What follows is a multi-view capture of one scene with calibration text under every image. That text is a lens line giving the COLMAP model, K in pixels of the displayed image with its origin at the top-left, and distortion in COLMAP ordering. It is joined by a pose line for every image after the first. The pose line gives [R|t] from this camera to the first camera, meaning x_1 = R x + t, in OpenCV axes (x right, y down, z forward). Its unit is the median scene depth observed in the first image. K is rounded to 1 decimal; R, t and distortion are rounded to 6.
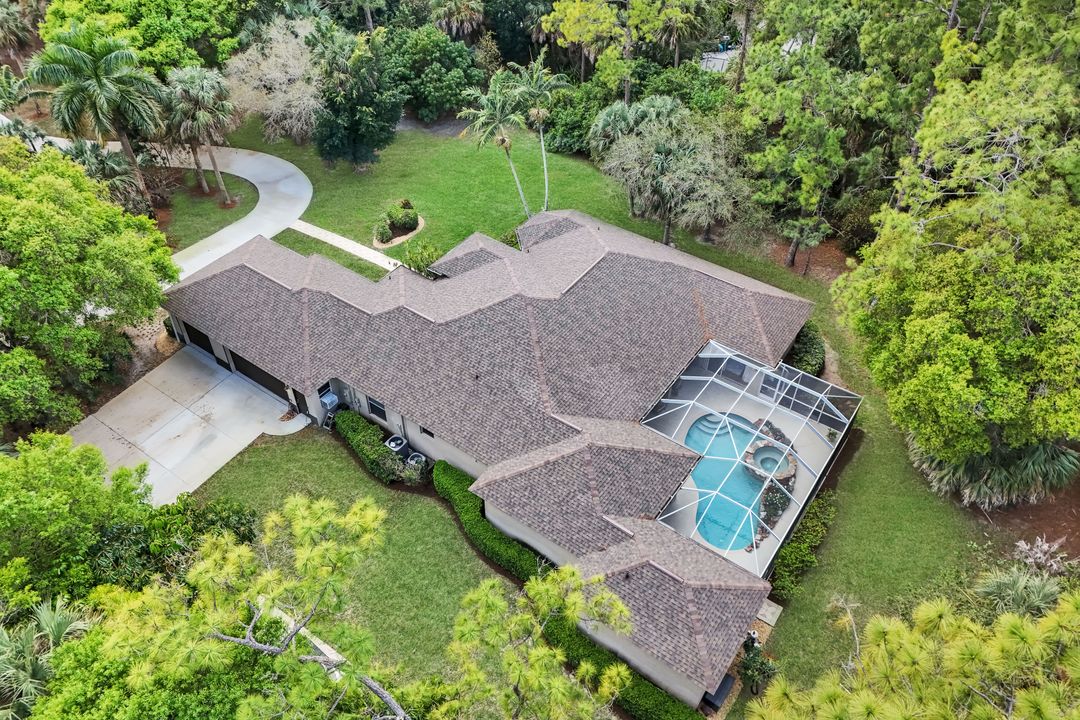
lens RADIAL K [[773.6, 0, 540.0], [0, 773.6, 360.0], [0, 0, 1]] dist [0.005357, 0.000287]
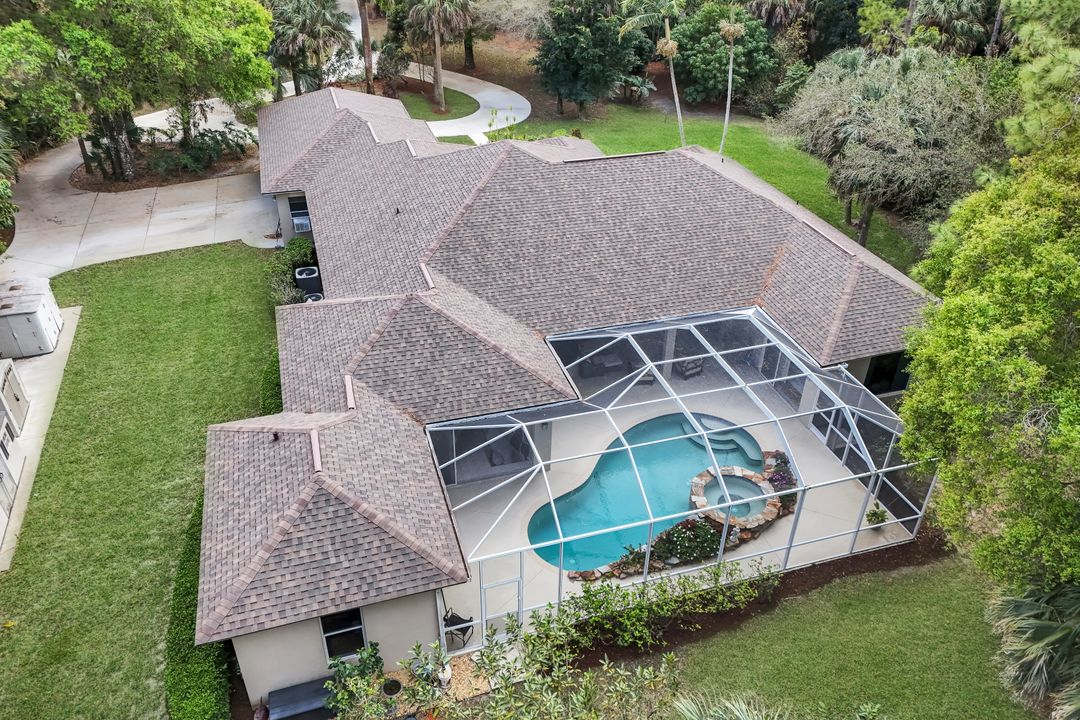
lens RADIAL K [[773.6, 0, 540.0], [0, 773.6, 360.0], [0, 0, 1]] dist [0.005357, 0.000287]
pose [[0.800784, 0.341287, -0.492207, 0.412034], [-0.419567, 0.906097, -0.054334, 0.123930], [0.427443, 0.250023, 0.868781, 0.399652]]
